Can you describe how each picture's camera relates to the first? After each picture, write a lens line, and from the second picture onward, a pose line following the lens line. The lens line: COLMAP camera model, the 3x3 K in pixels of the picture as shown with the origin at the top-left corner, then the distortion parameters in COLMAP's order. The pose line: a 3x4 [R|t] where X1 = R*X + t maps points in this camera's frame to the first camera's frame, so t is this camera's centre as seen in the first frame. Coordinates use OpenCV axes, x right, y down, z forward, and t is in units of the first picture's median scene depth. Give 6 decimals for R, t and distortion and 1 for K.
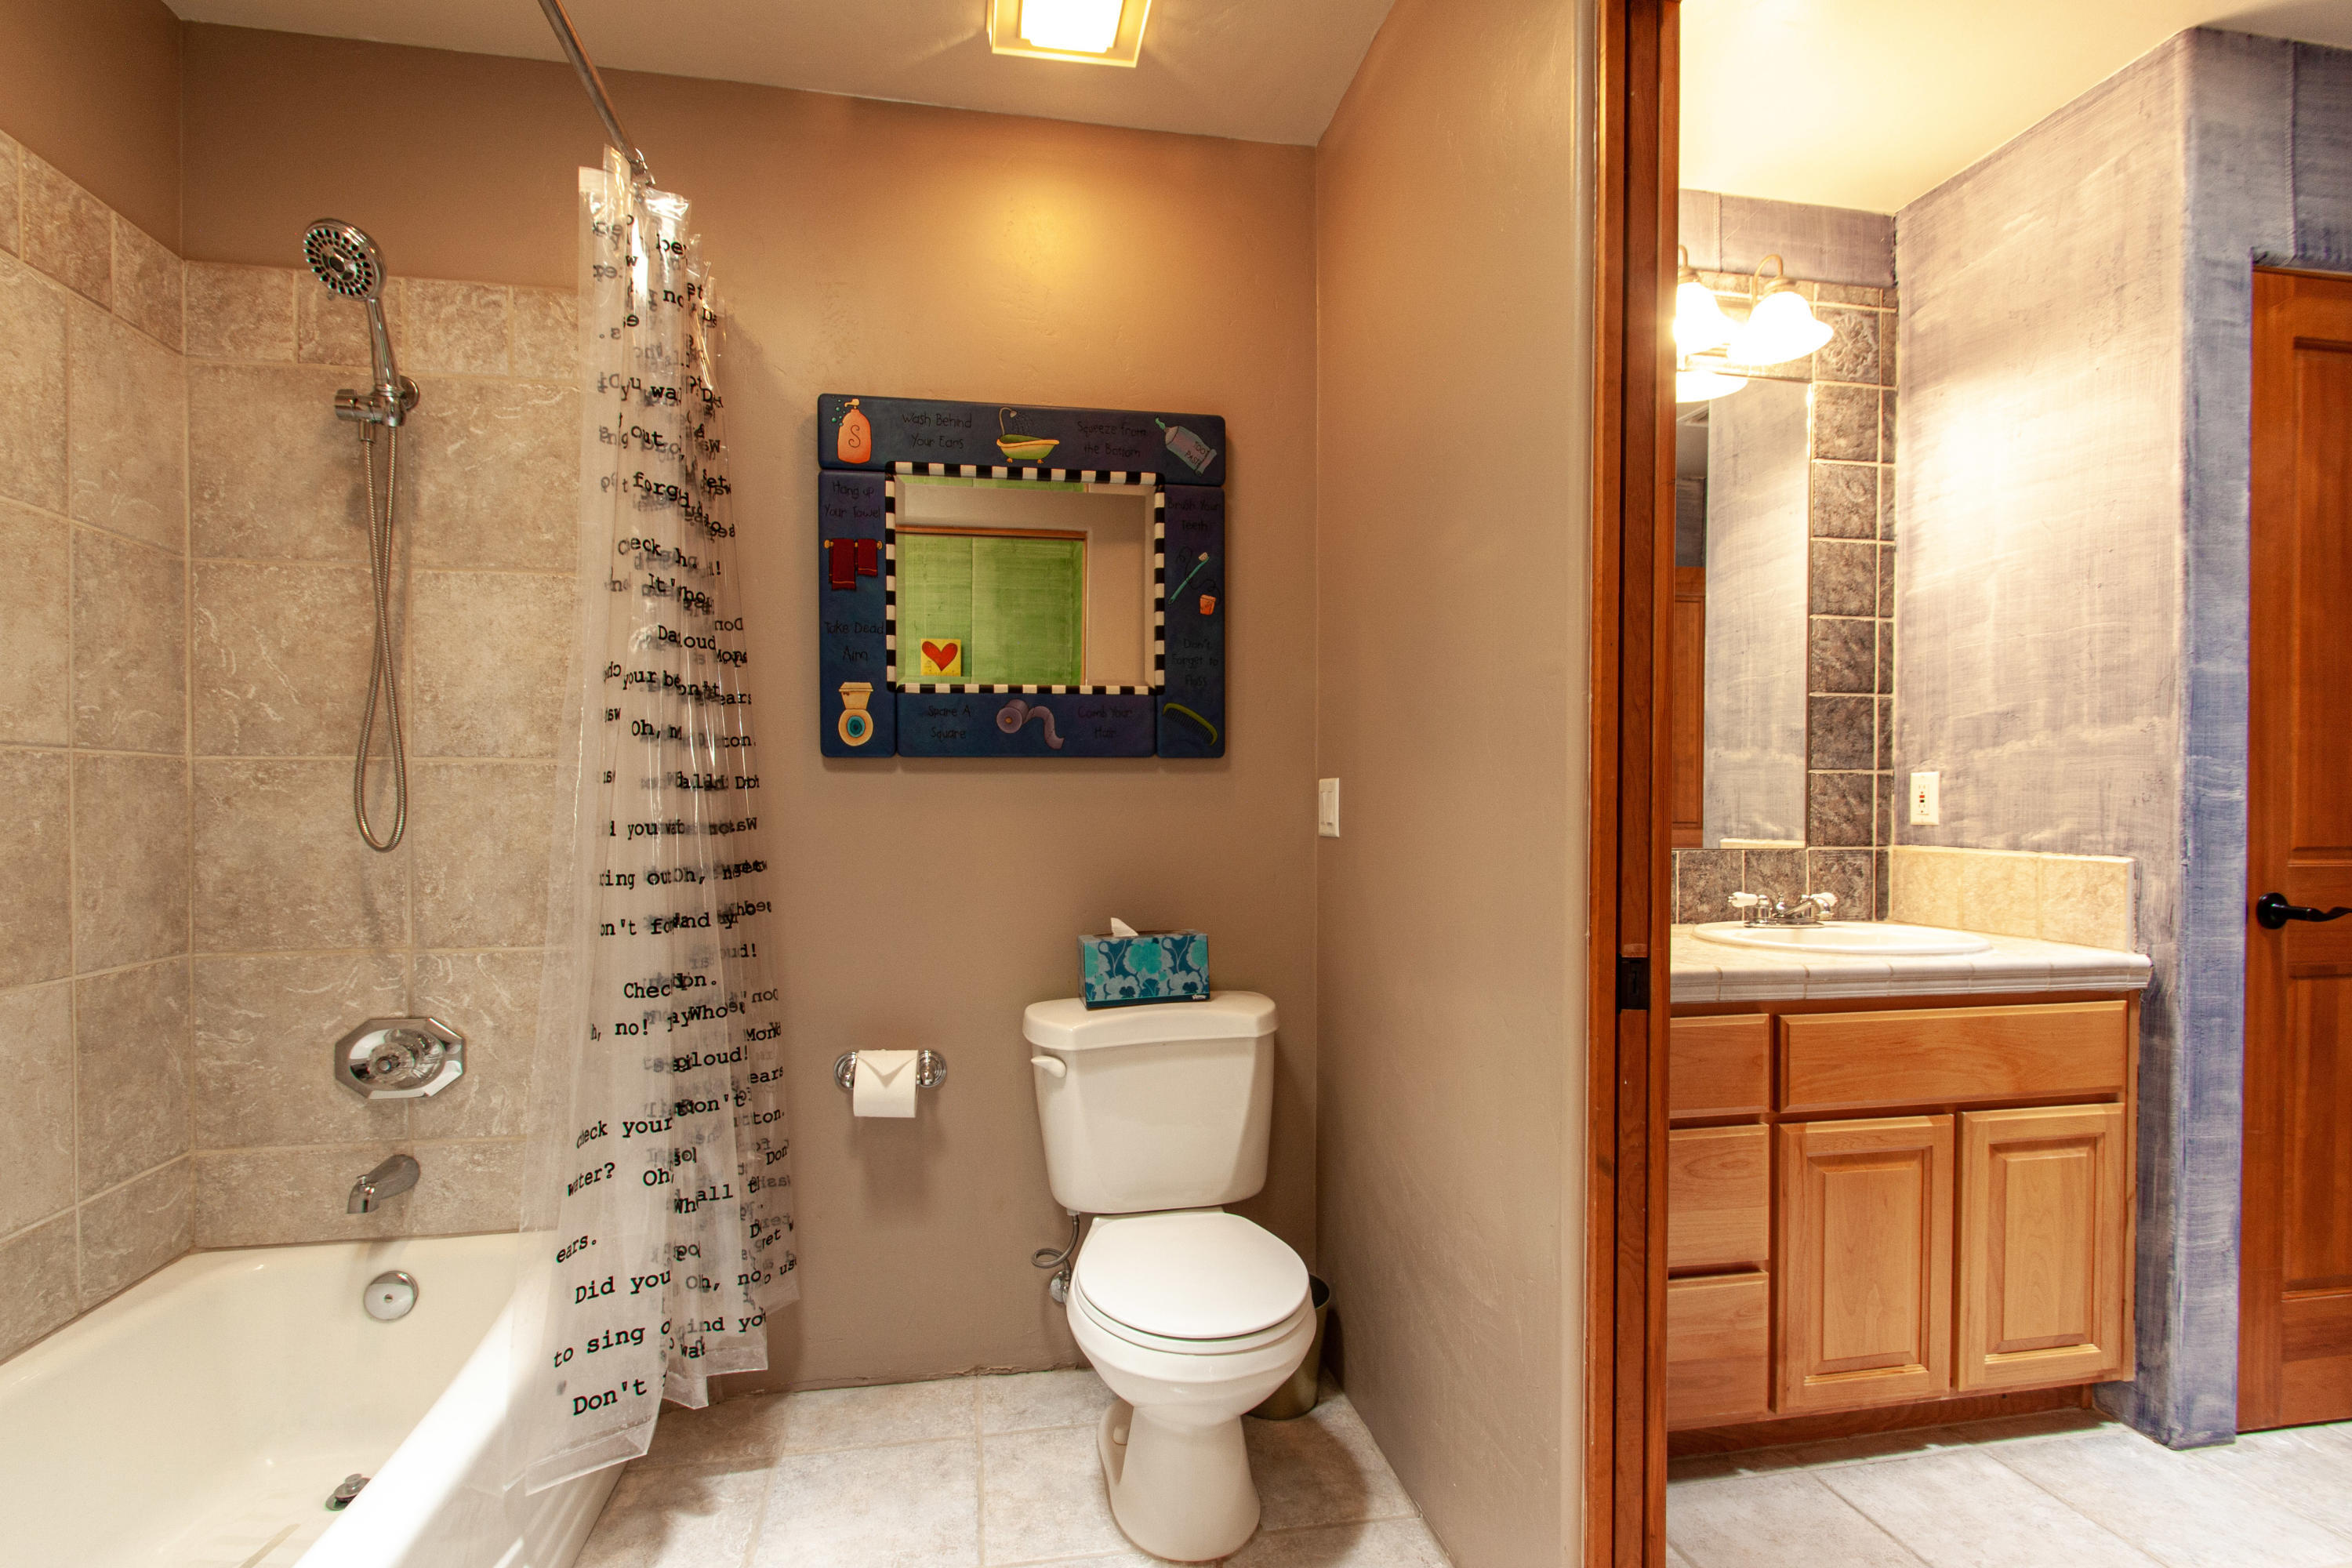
lens RADIAL K [[1096.0, 0, 1169.0], [0, 1096.0, 830.4], [0, 0, 1]] dist [-0.001171, -0.001237]
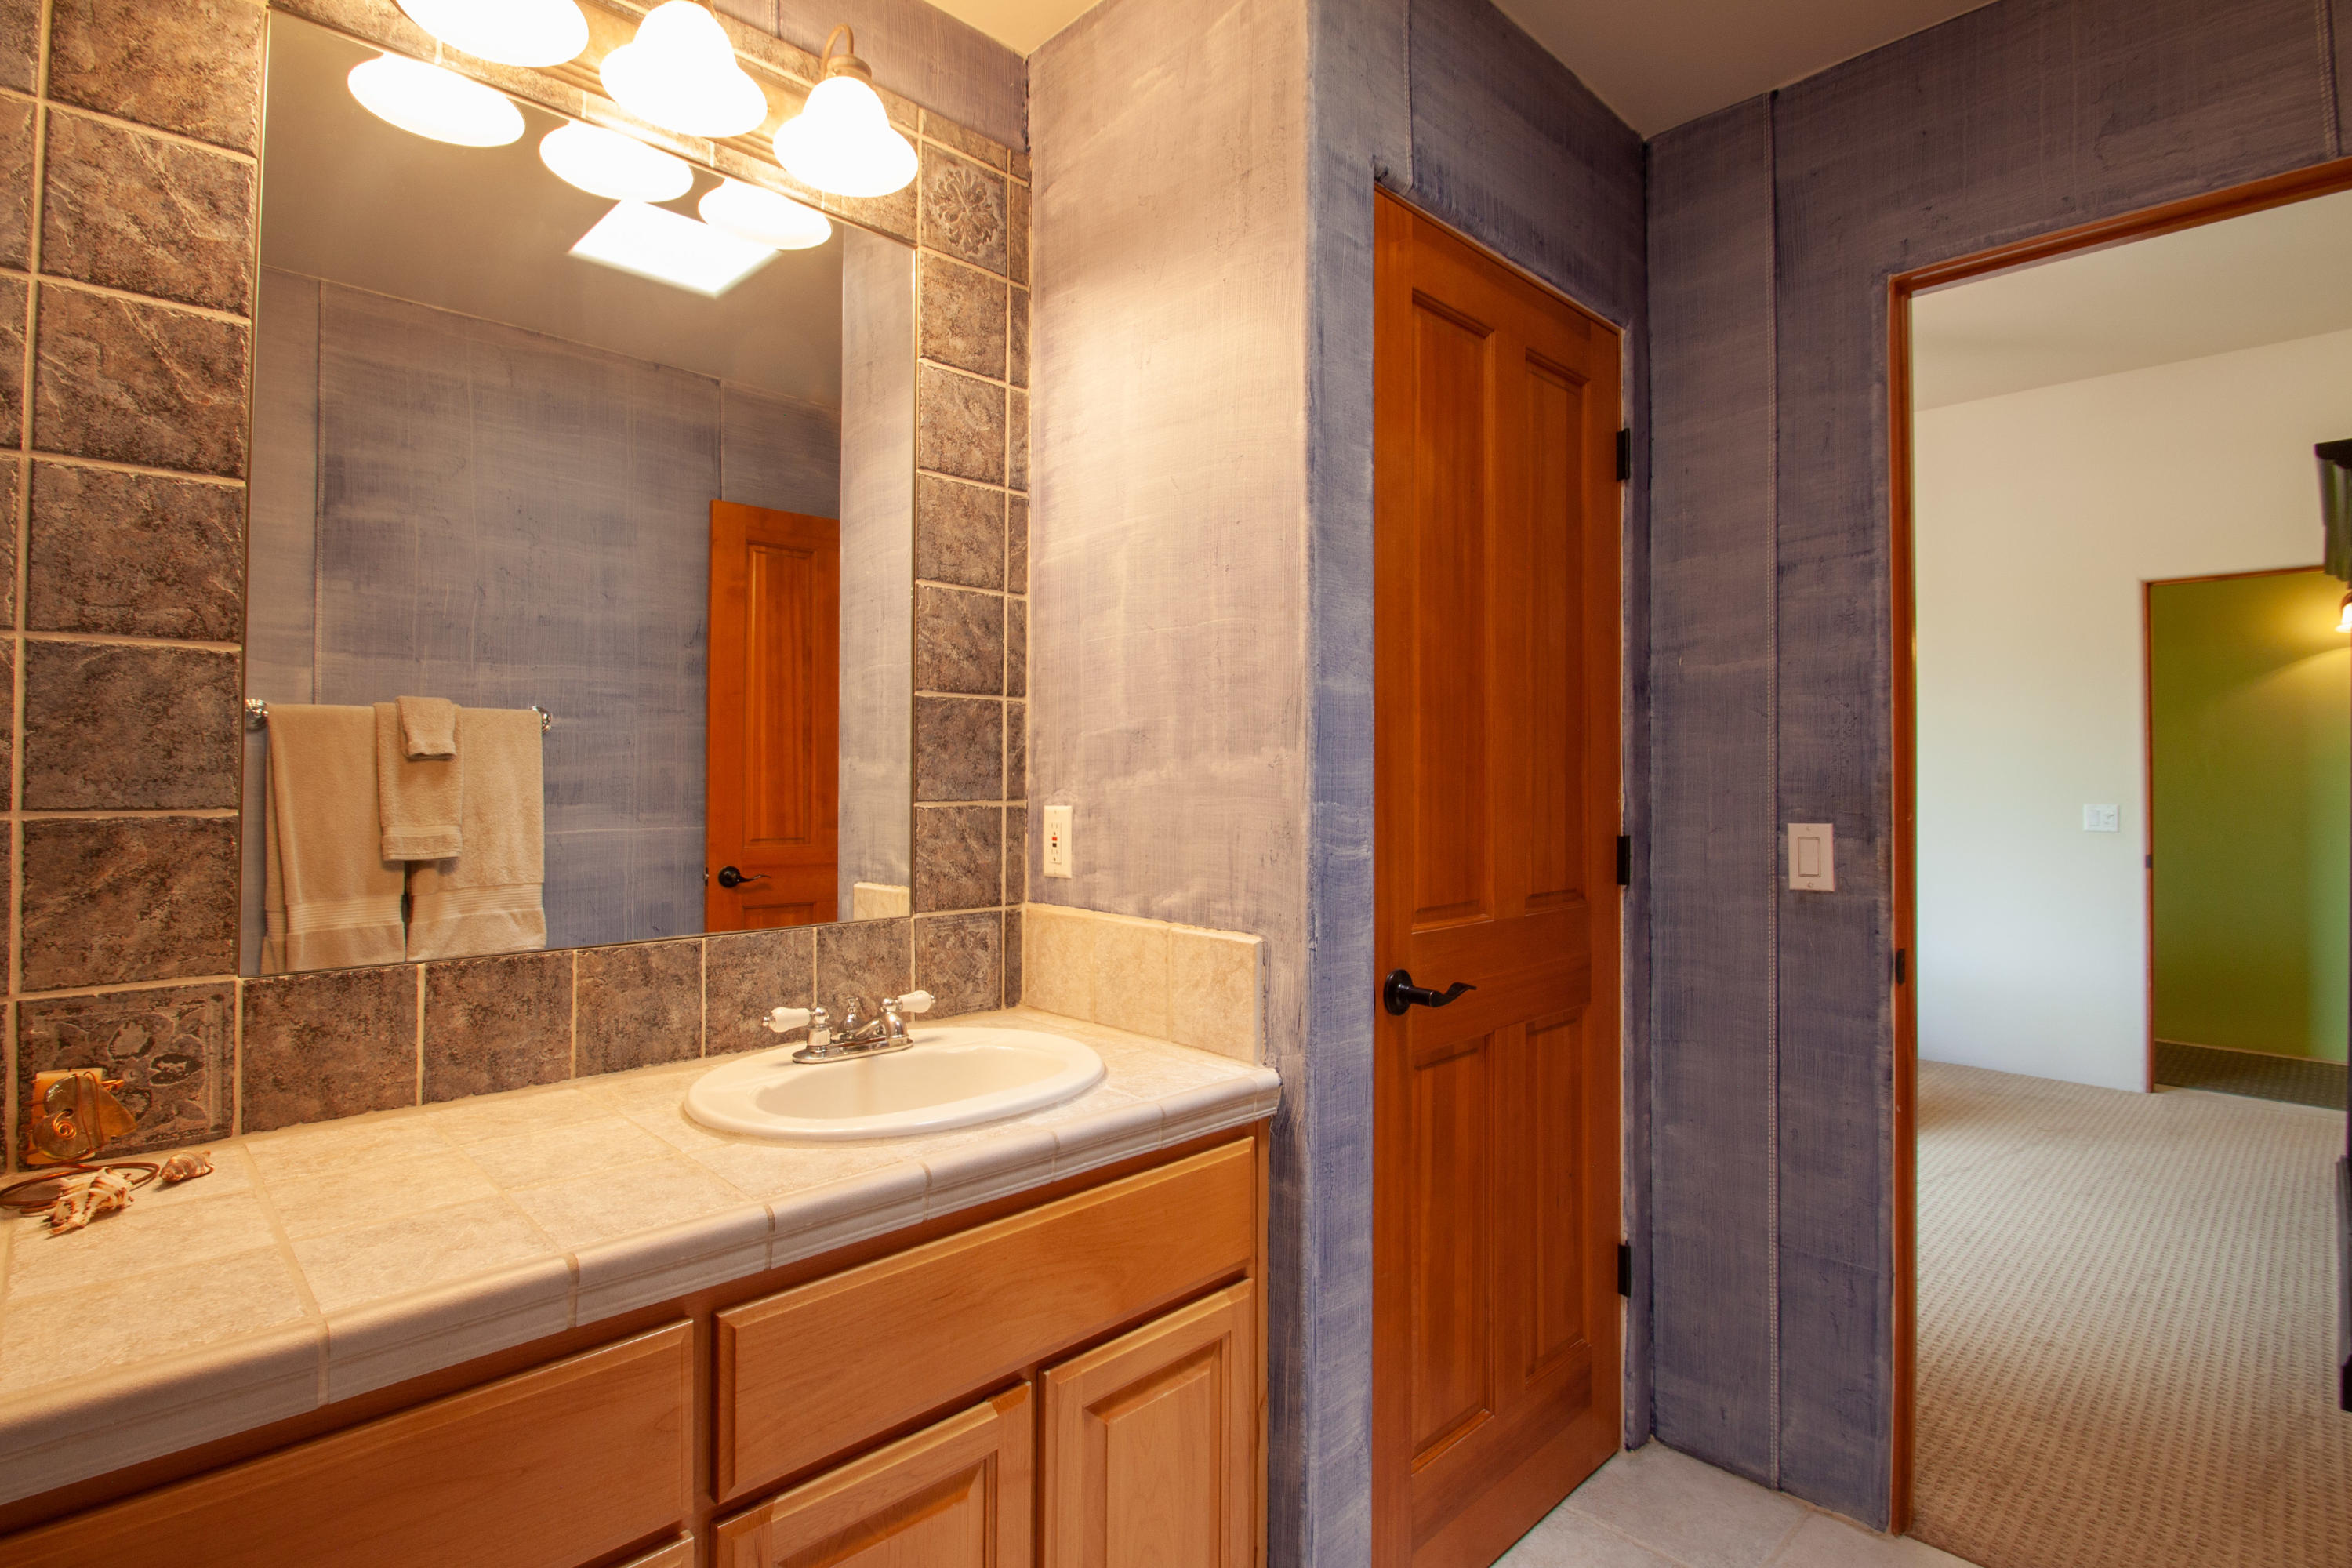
lens RADIAL K [[1093.4, 0, 1155.4], [0, 1093.4, 819.1], [0, 0, 1]] dist [0.001194, -0.000211]
pose [[0.840846, -0.019981, 0.540906, 0.403667], [0.012241, 0.999765, 0.017904, -0.066226], [-0.541136, -0.008433, 0.840893, 0.398671]]
